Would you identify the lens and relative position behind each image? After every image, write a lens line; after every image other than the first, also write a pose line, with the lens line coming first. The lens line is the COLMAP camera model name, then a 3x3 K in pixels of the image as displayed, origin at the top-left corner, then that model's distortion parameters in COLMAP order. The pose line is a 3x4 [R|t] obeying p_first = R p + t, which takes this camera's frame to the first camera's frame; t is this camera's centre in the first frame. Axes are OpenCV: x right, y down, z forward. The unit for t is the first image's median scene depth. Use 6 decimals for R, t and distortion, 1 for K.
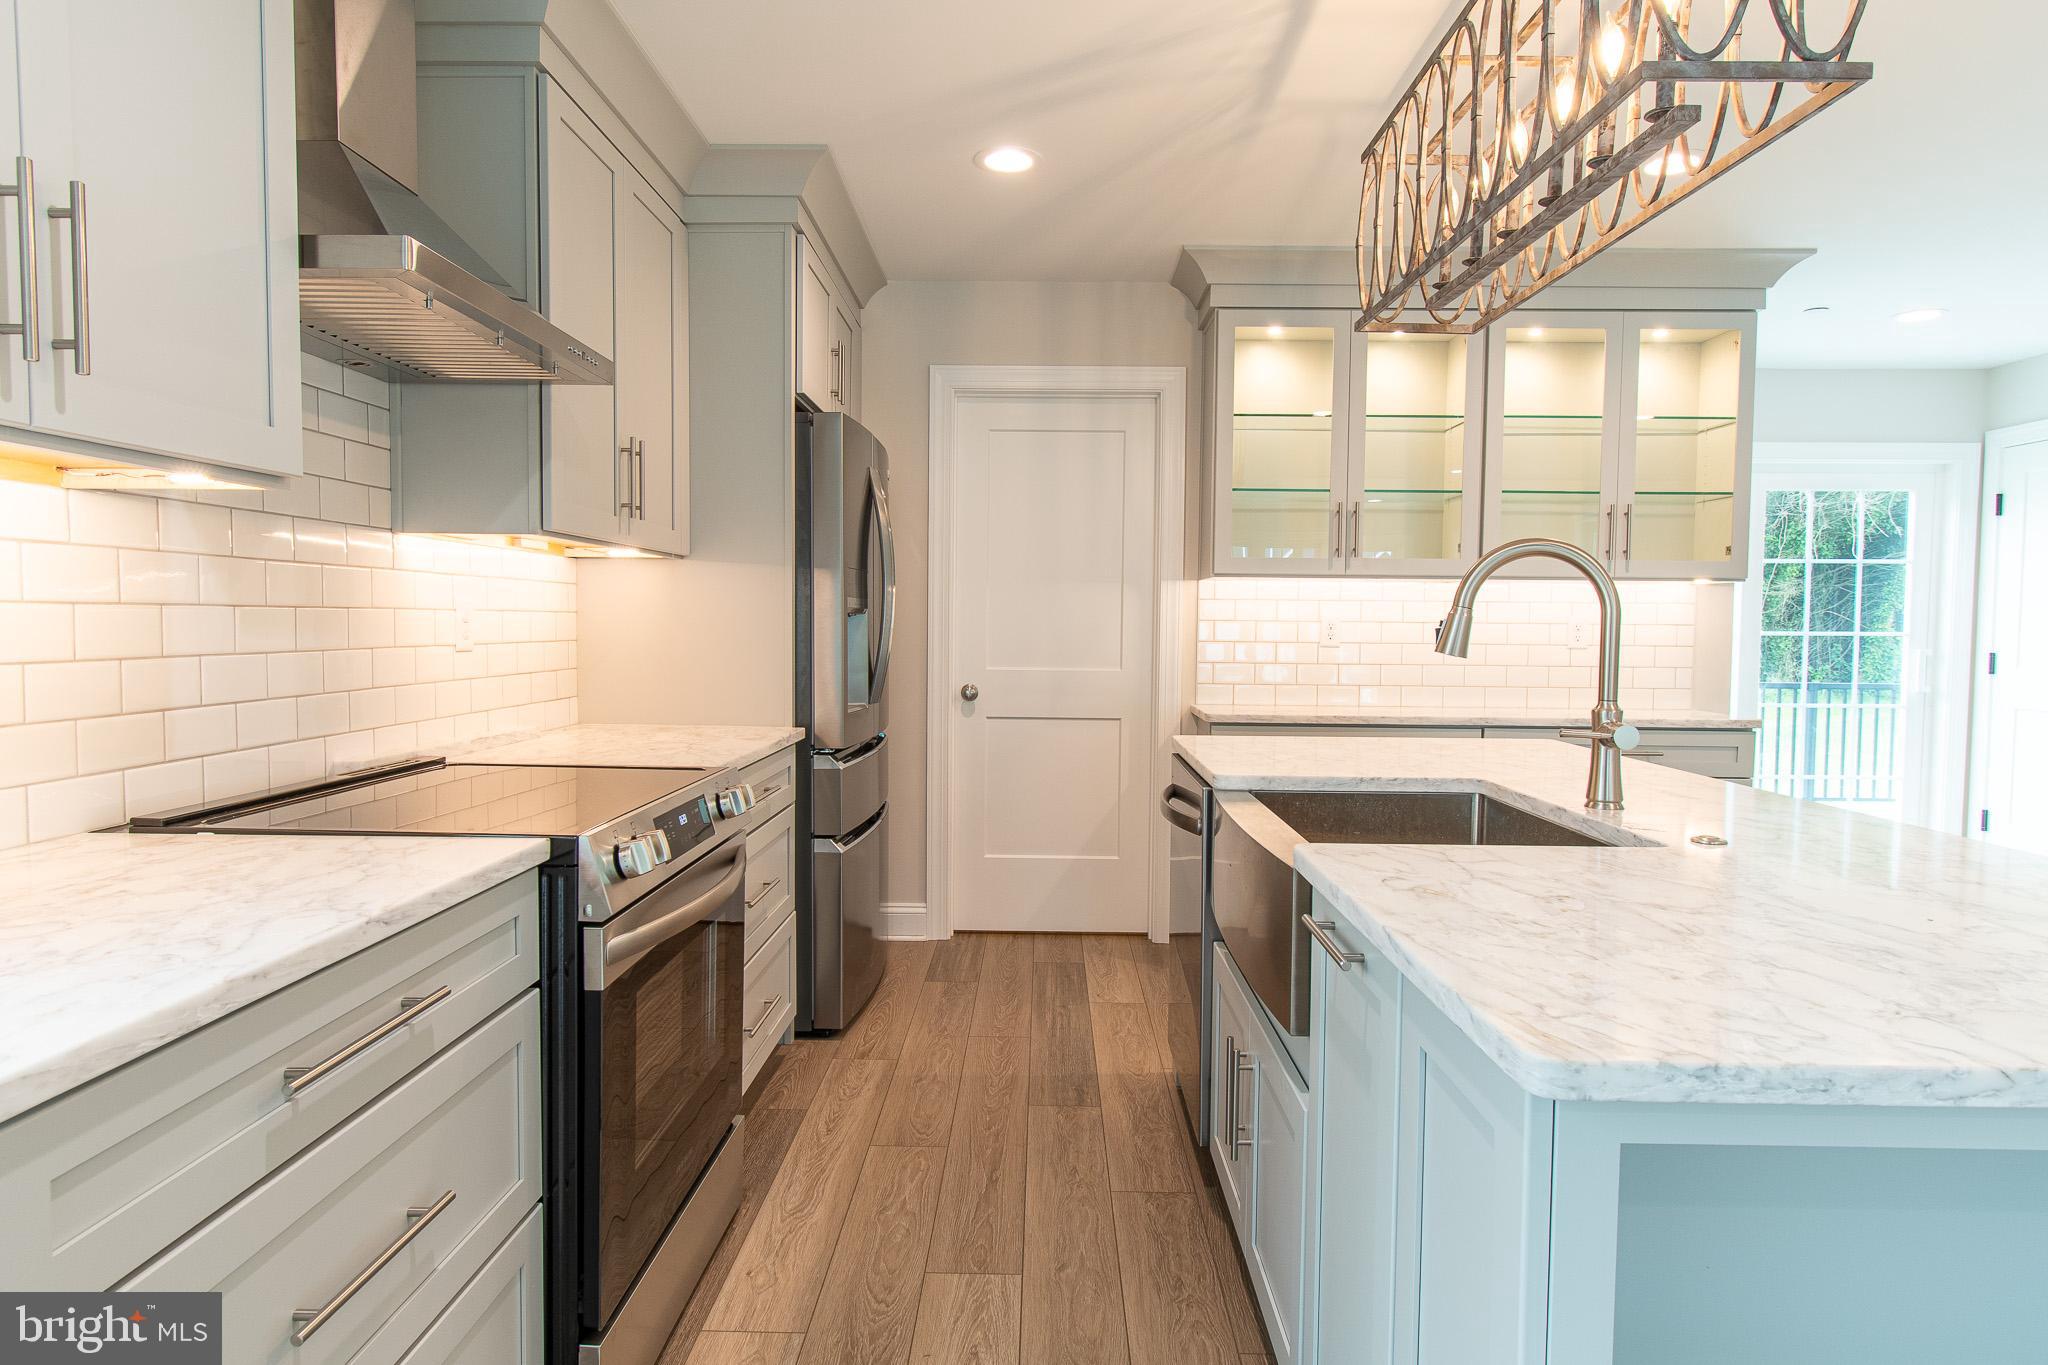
lens RADIAL K [[1159.7, 0, 1027.2], [0, 1159.7, 681.2], [0, 0, 1]] dist [0.002815, -0.003194]
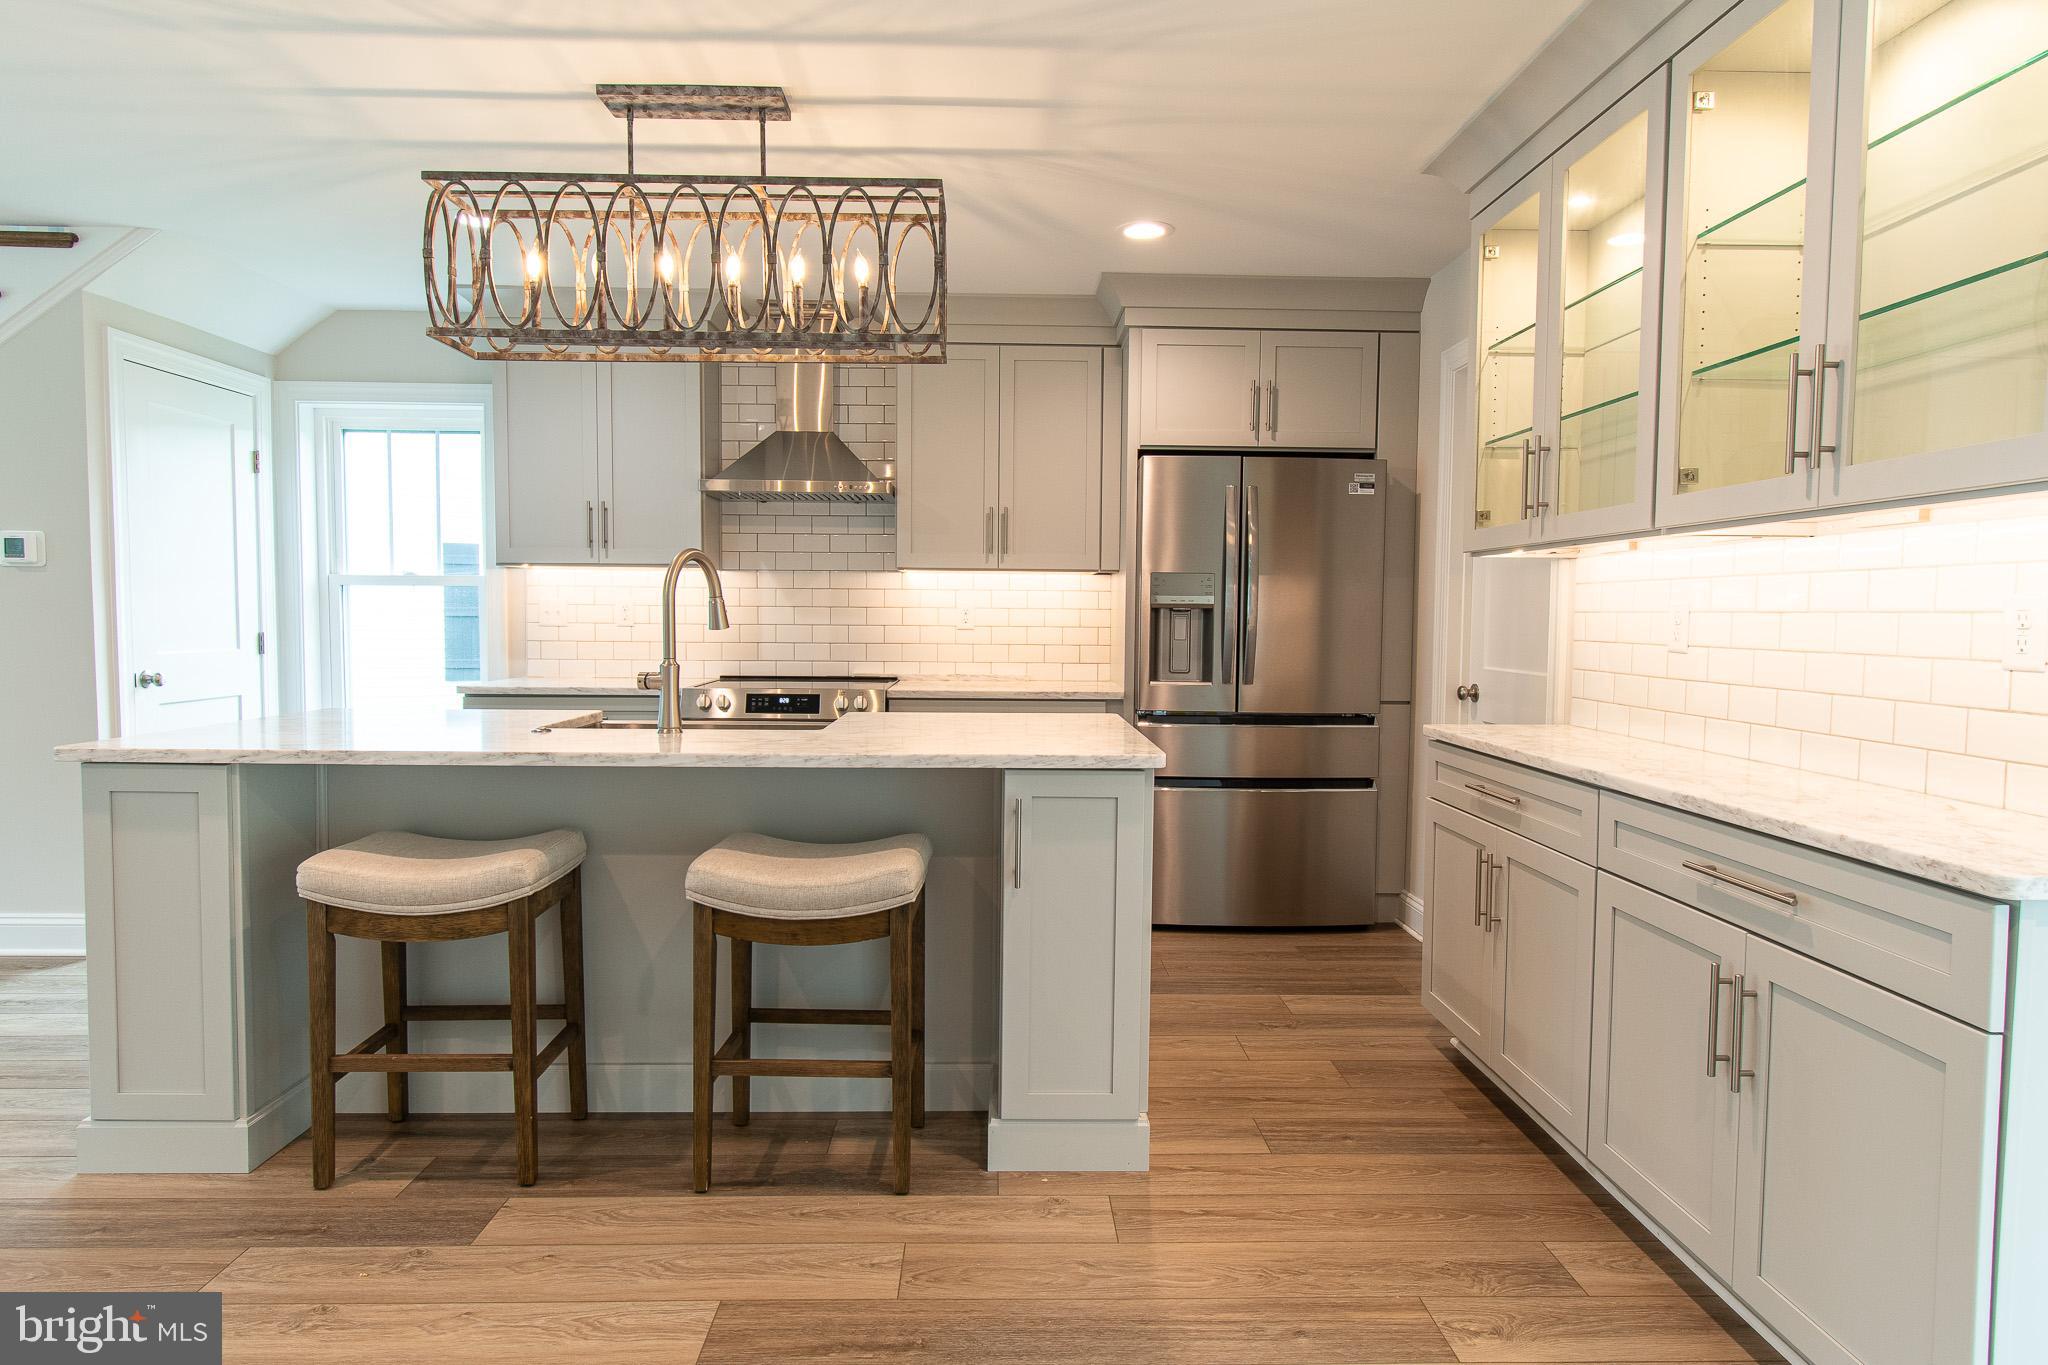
lens RADIAL K [[1159.7, 0, 1025.8], [0, 1159.7, 677.9], [0, 0, 1]] dist [0.002815, -0.003194]
pose [[0.043522, 0.046648, -0.997963, 0.960167], [-0.059818, 0.997239, 0.044005, -0.024065], [0.997260, 0.057781, 0.046192, 0.674307]]
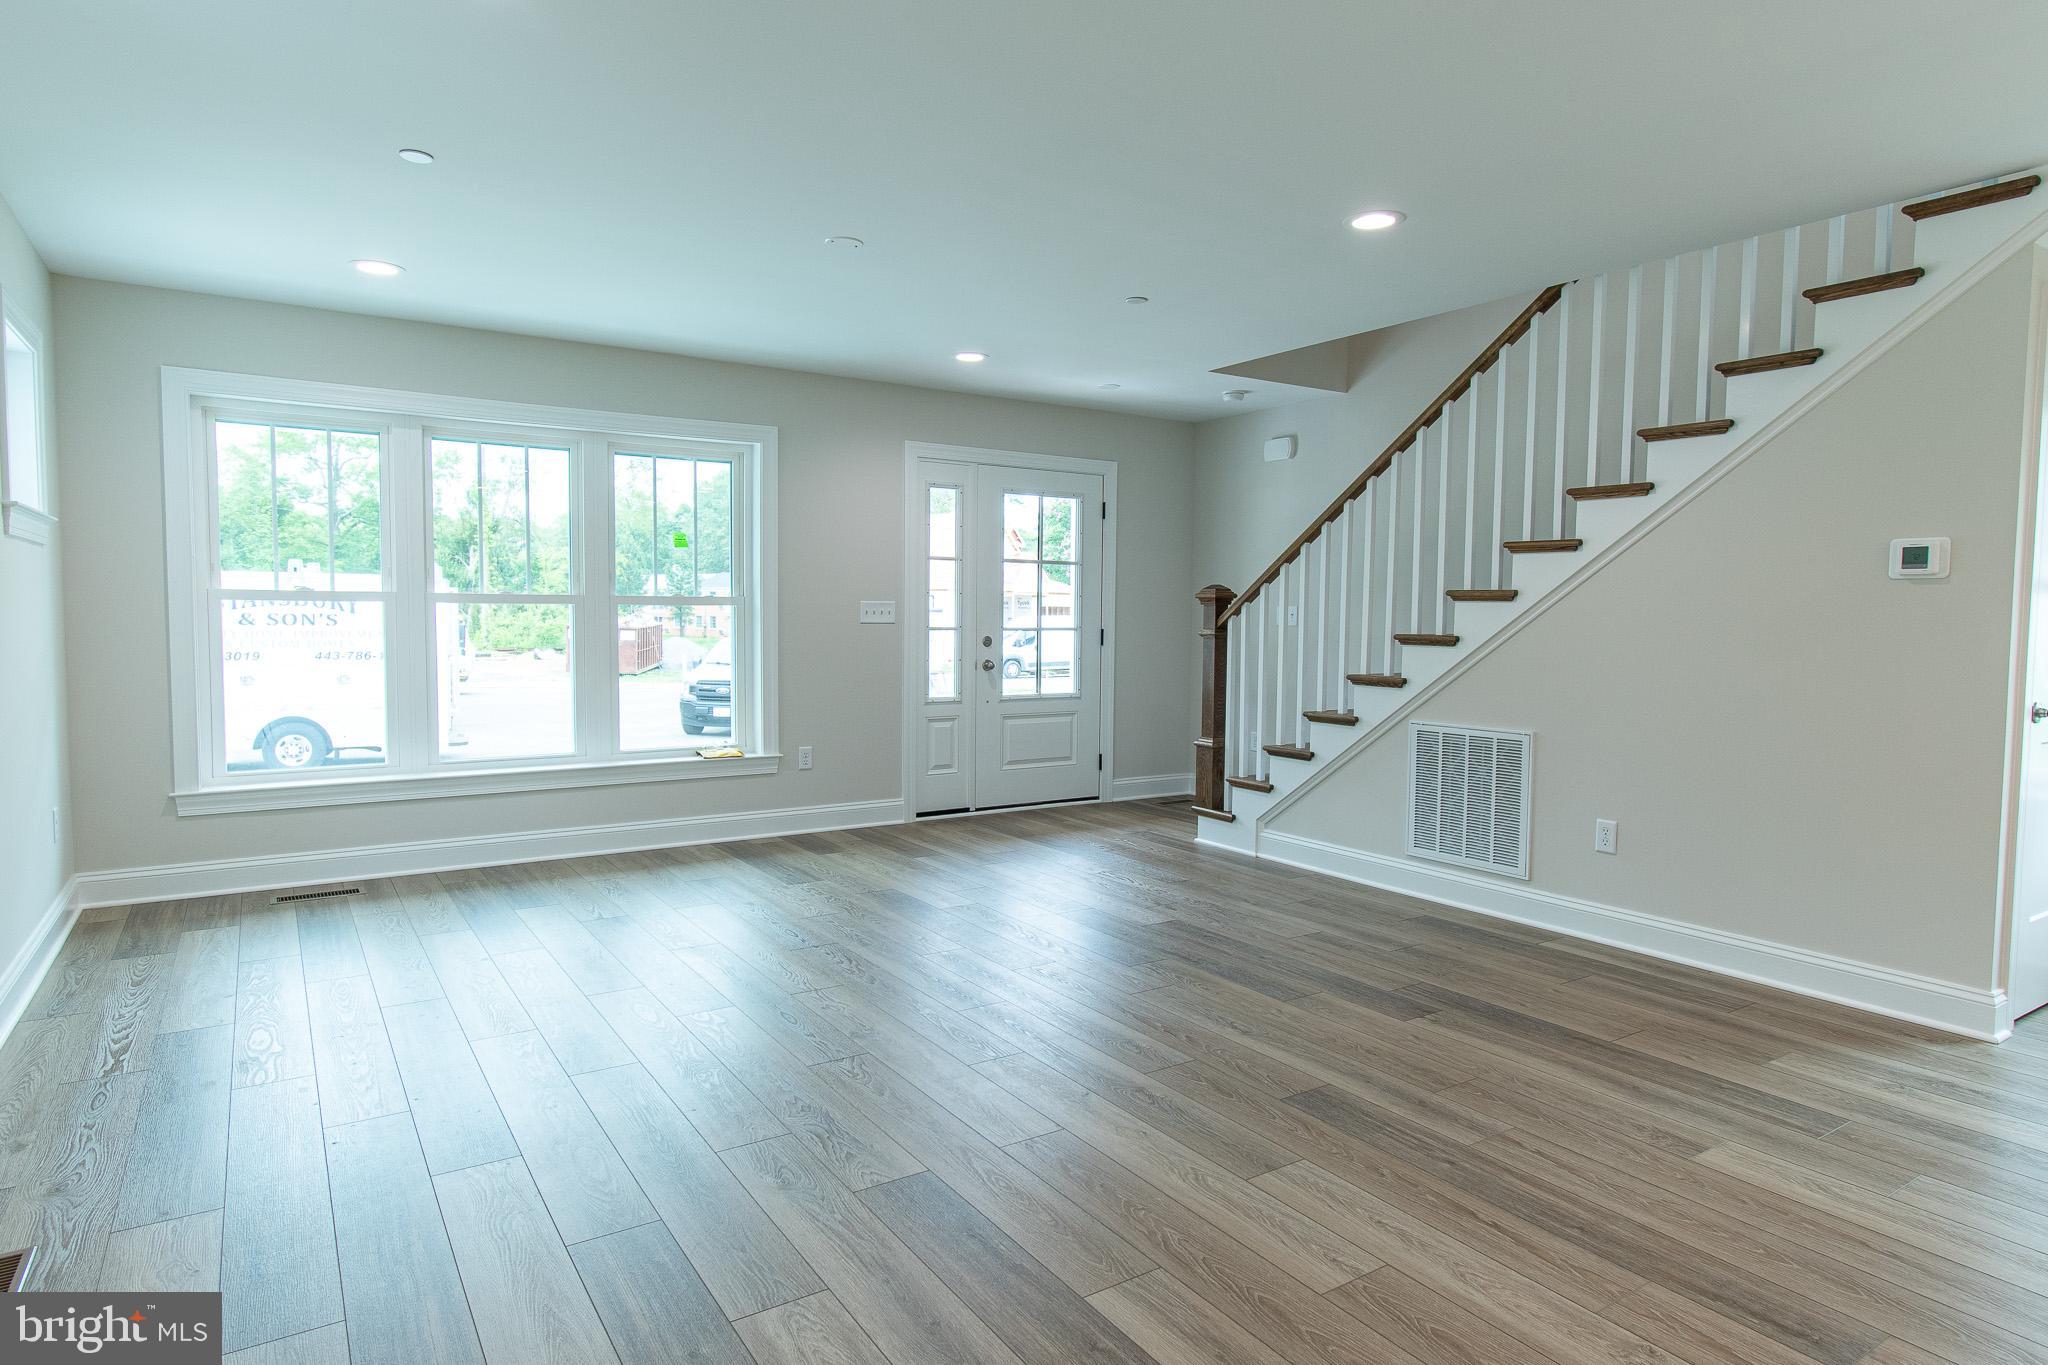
lens RADIAL K [[1159.7, 0, 1021.6], [0, 1159.7, 685.8], [0, 0, 1]] dist [0.002815, -0.003194]
pose [[-0.827365, 0.018632, -0.561355, 0.981928], [-0.045335, 0.993973, 0.099809, -0.000424], [0.559832, 0.108028, -0.821534, 0.209648]]
